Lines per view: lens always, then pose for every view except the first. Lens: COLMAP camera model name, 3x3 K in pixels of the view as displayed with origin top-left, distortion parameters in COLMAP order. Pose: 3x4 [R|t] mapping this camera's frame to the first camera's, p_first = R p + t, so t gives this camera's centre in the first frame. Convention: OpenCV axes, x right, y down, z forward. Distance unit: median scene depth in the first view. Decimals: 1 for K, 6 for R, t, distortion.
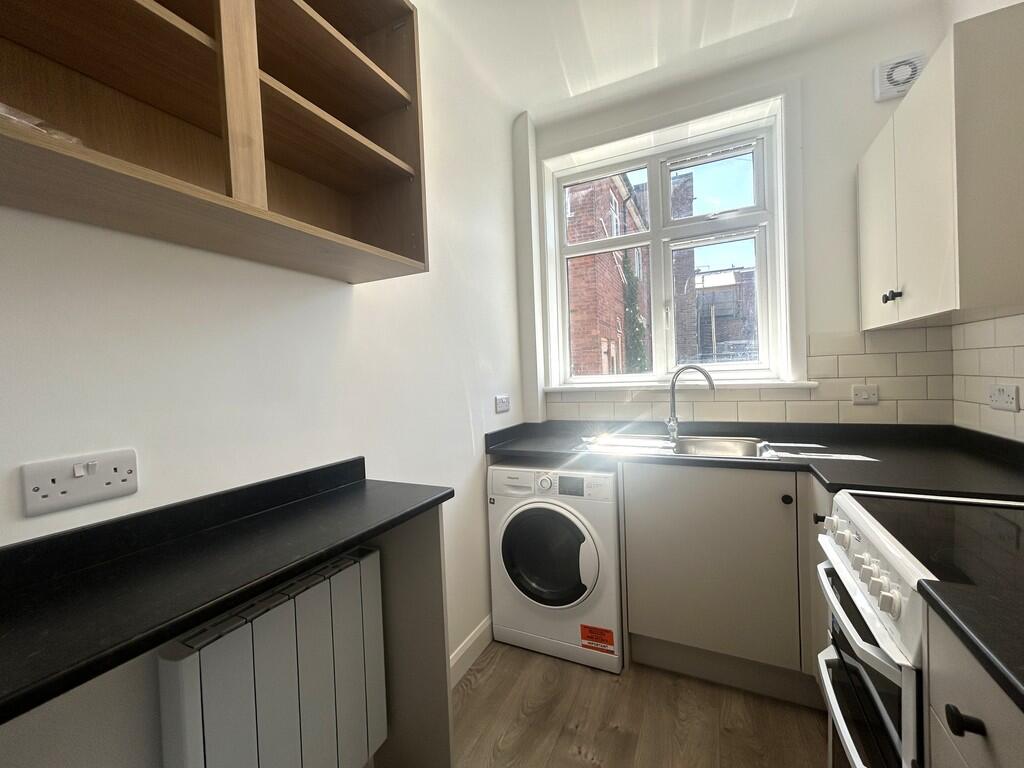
lens RADIAL K [[412.7, 0, 509.0], [0, 412.7, 385.2], [0, 0, 1]] dist [-0.000029, 0.000143]
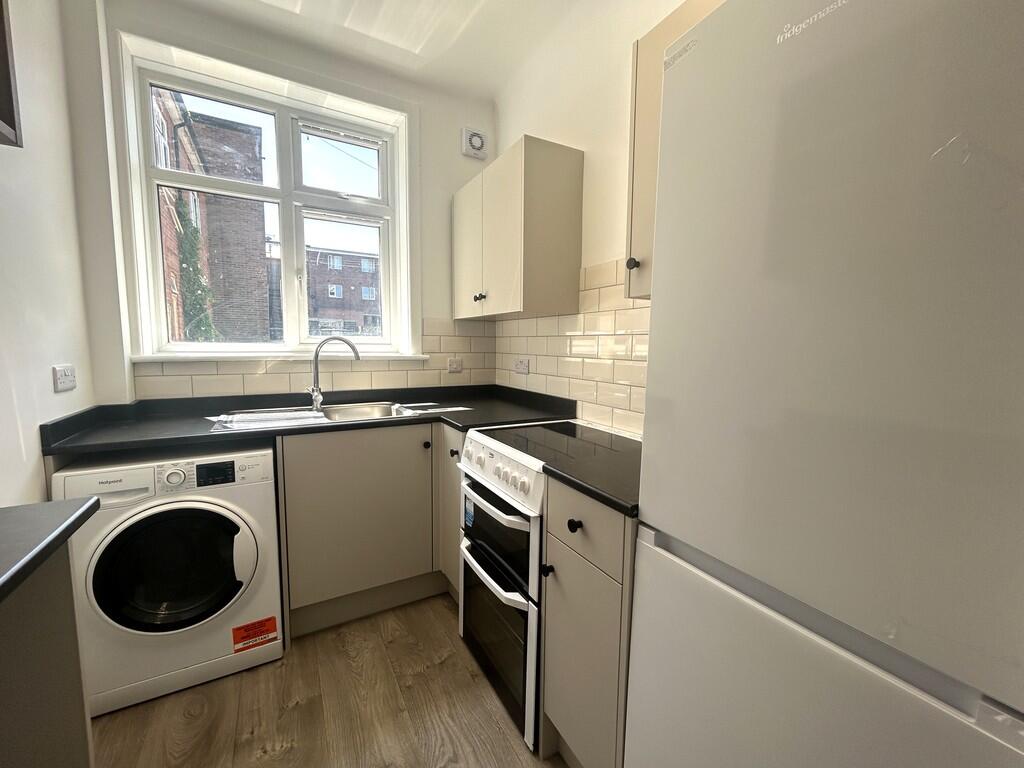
lens RADIAL K [[412.7, 0, 509.0], [0, 412.7, 385.2], [0, 0, 1]] dist [-0.000029, 0.000143]
pose [[0.571348, -0.035668, 0.819932, -0.179013], [-0.011773, 0.998596, 0.051644, 0.015835], [-0.820623, -0.039160, 0.570126, 0.046728]]
